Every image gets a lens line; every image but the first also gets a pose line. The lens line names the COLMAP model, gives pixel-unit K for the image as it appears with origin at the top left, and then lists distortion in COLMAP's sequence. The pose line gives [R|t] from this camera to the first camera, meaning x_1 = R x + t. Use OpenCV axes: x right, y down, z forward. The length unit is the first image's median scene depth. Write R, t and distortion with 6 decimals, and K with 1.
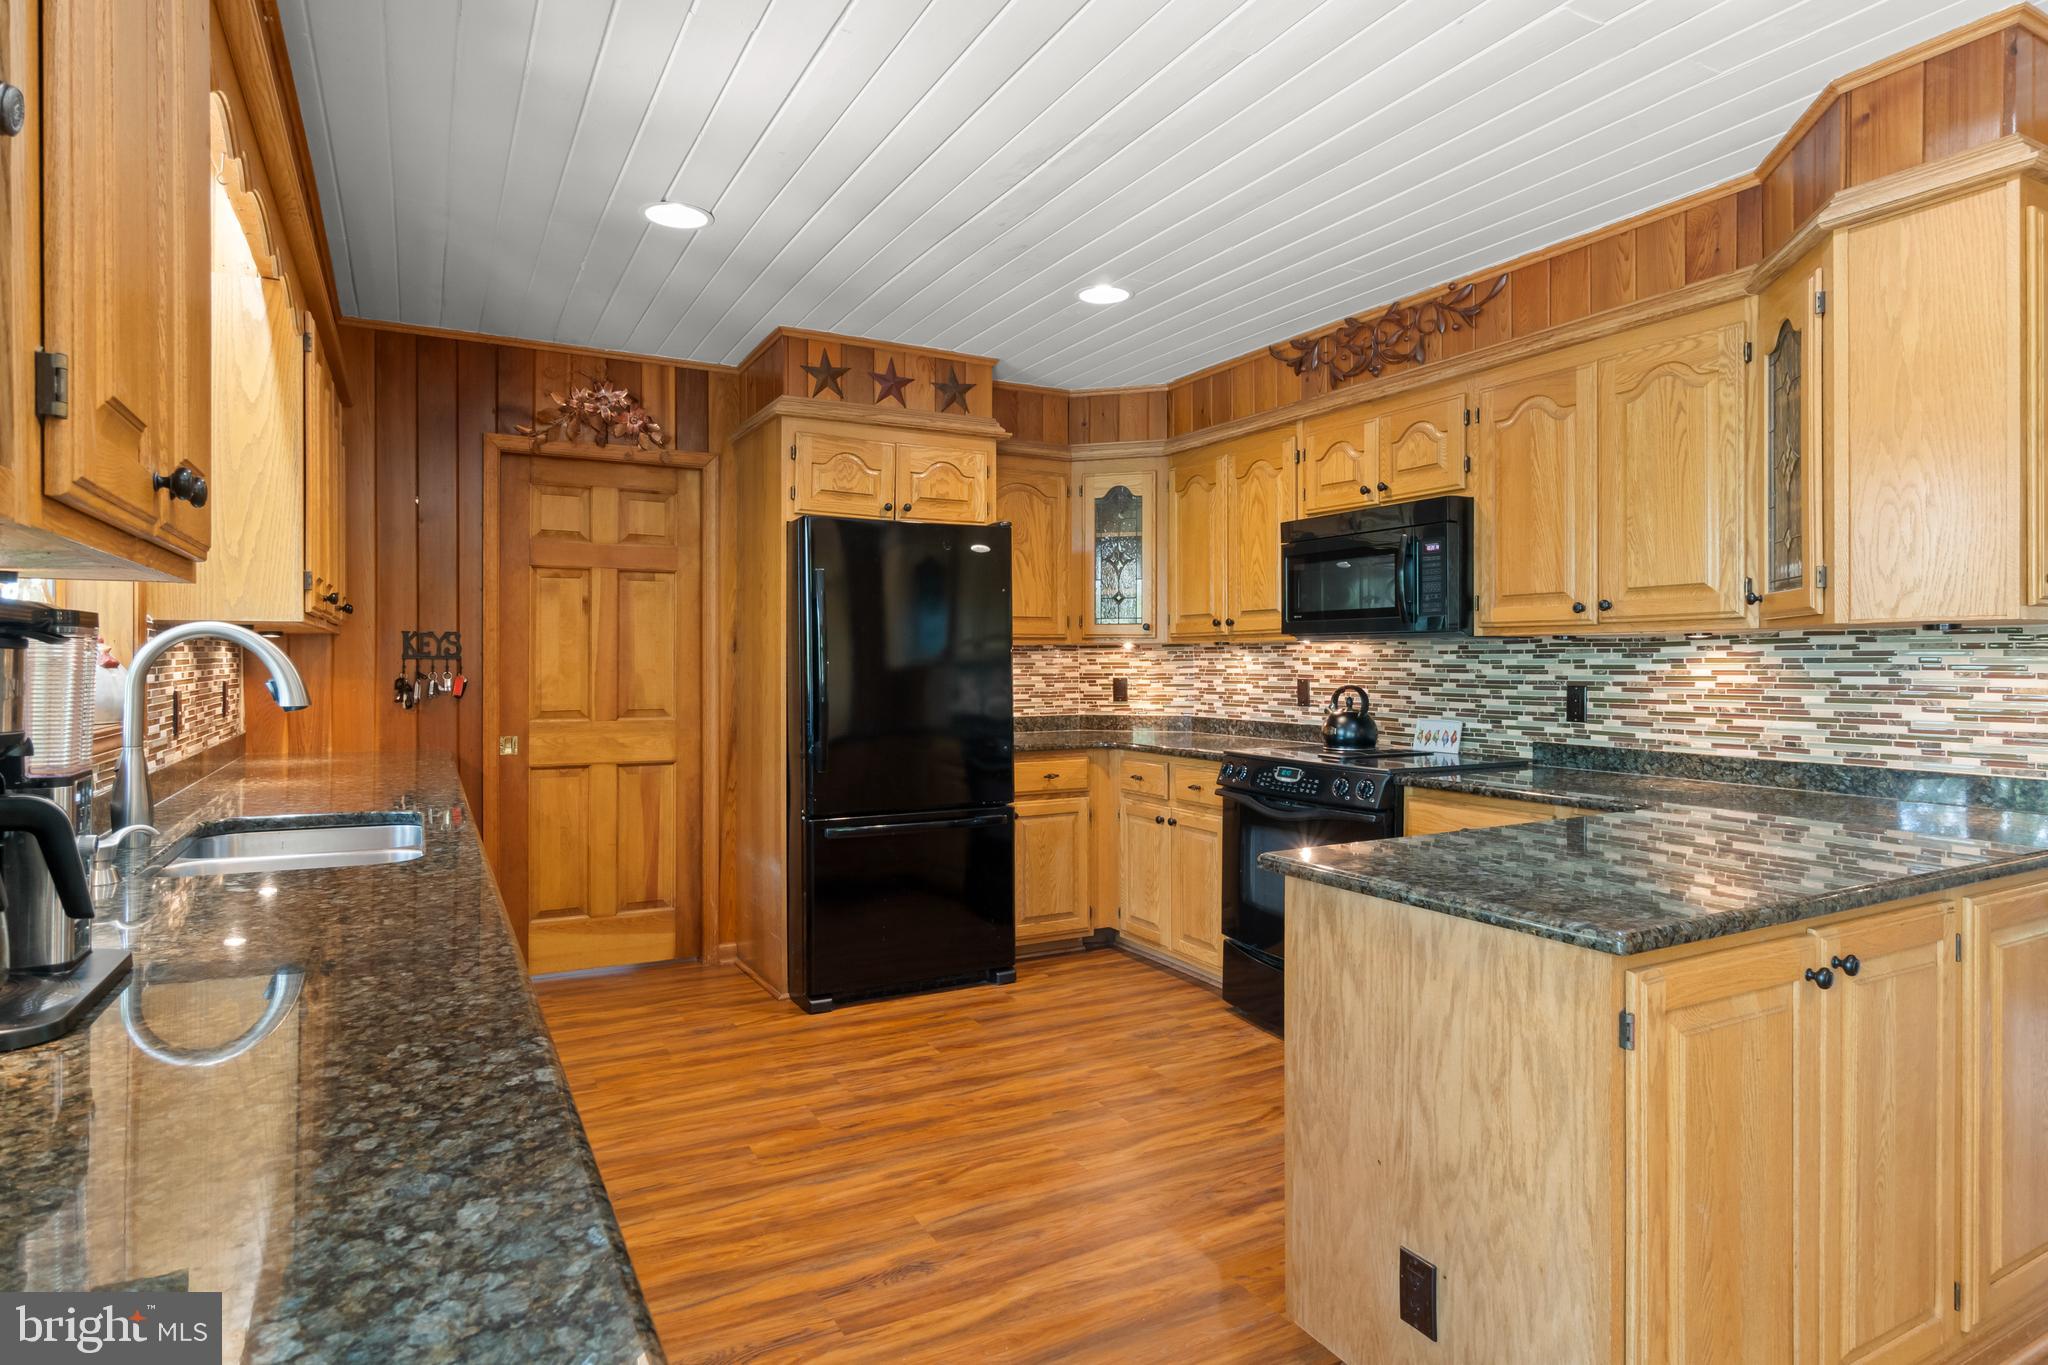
lens RADIAL K [[1157.6, 0, 1025.0], [0, 1157.6, 670.2], [0, 0, 1]] dist [-0.000783, 0.002443]
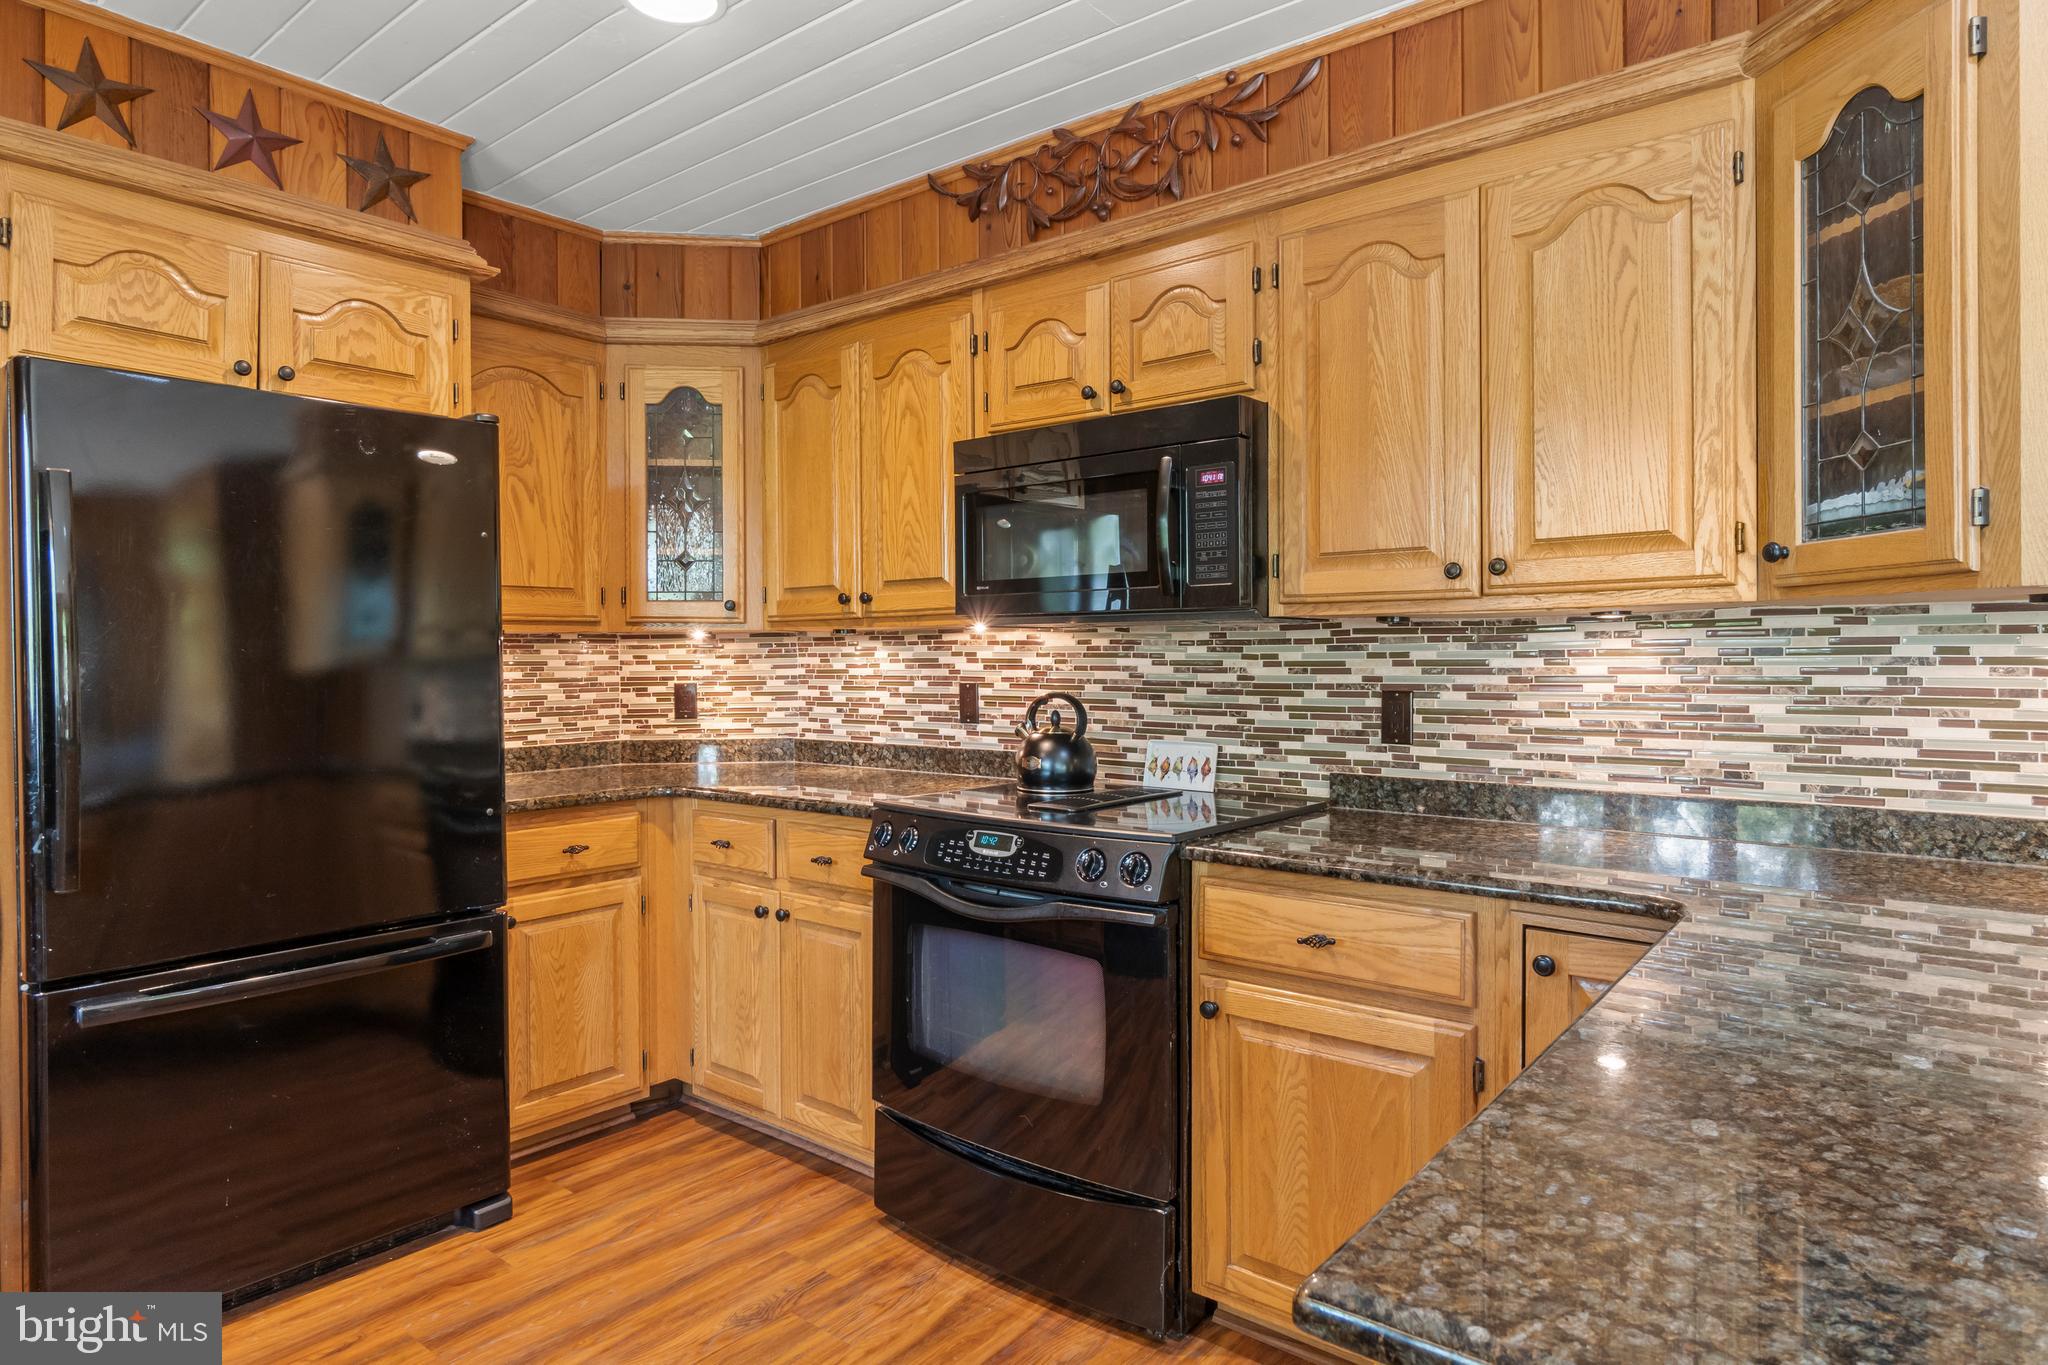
lens RADIAL K [[1157.6, 0, 1012.4], [0, 1157.6, 664.6], [0, 0, 1]] dist [-0.000783, 0.002443]
pose [[0.927087, -0.005803, 0.374801, 0.009191], [0.007092, 0.999973, -0.002059, -0.001892], [-0.374779, 0.004567, 0.927103, 0.392760]]
